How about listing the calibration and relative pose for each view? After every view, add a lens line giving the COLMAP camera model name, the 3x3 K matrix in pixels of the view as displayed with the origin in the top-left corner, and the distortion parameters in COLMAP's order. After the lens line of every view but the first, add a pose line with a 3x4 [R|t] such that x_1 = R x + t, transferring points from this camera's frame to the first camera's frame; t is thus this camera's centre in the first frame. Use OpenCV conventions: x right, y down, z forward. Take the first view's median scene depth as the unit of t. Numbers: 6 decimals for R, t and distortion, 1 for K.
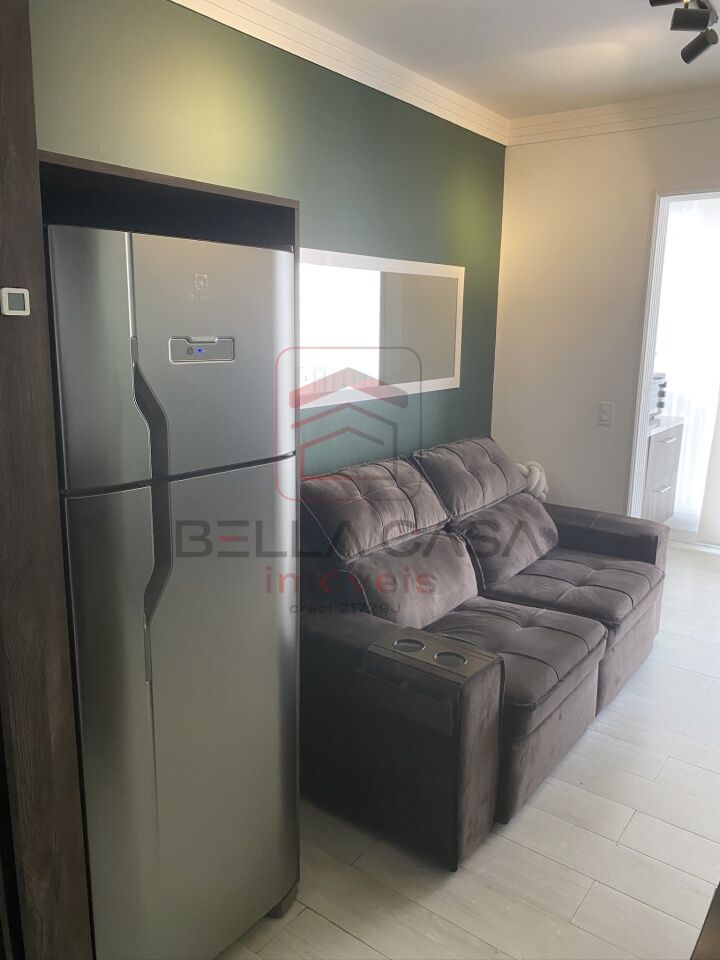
lens RADIAL K [[739.3, 0, 356.1], [0, 739.3, 481.8], [0, 0, 1]] dist [0.026297, -0.021228]
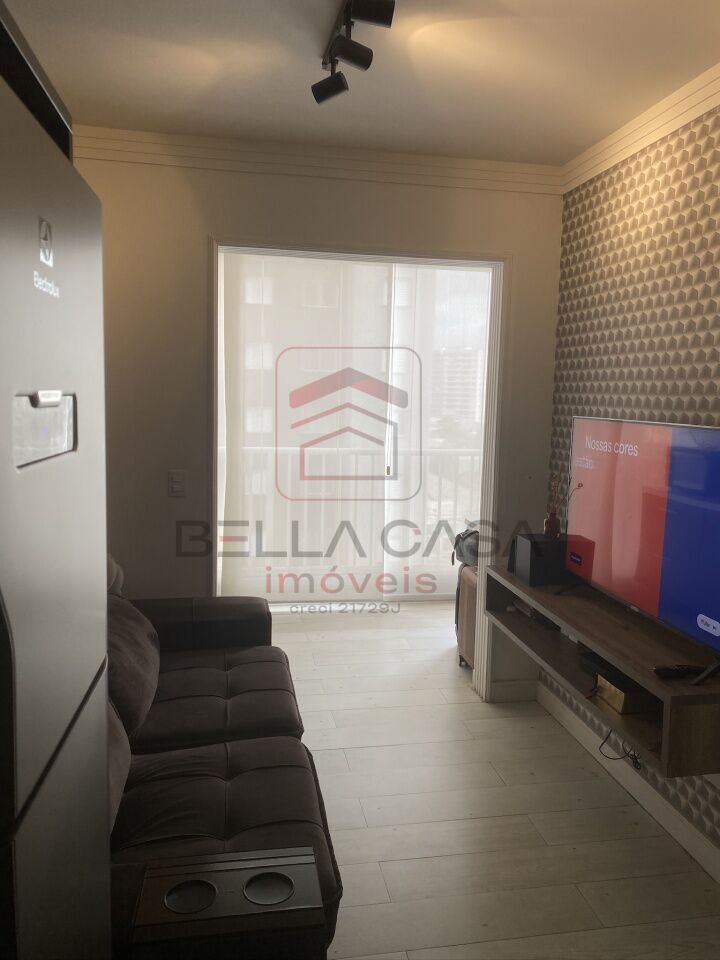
lens RADIAL K [[739.3, 0, 362.9], [0, 739.3, 476.9], [0, 0, 1]] dist [0.026297, -0.021228]
pose [[0.675885, -0.075712, 0.733108, -0.181671], [0.136661, 0.990334, -0.023716, -0.060758], [-0.724226, 0.116217, 0.679699, 0.314493]]
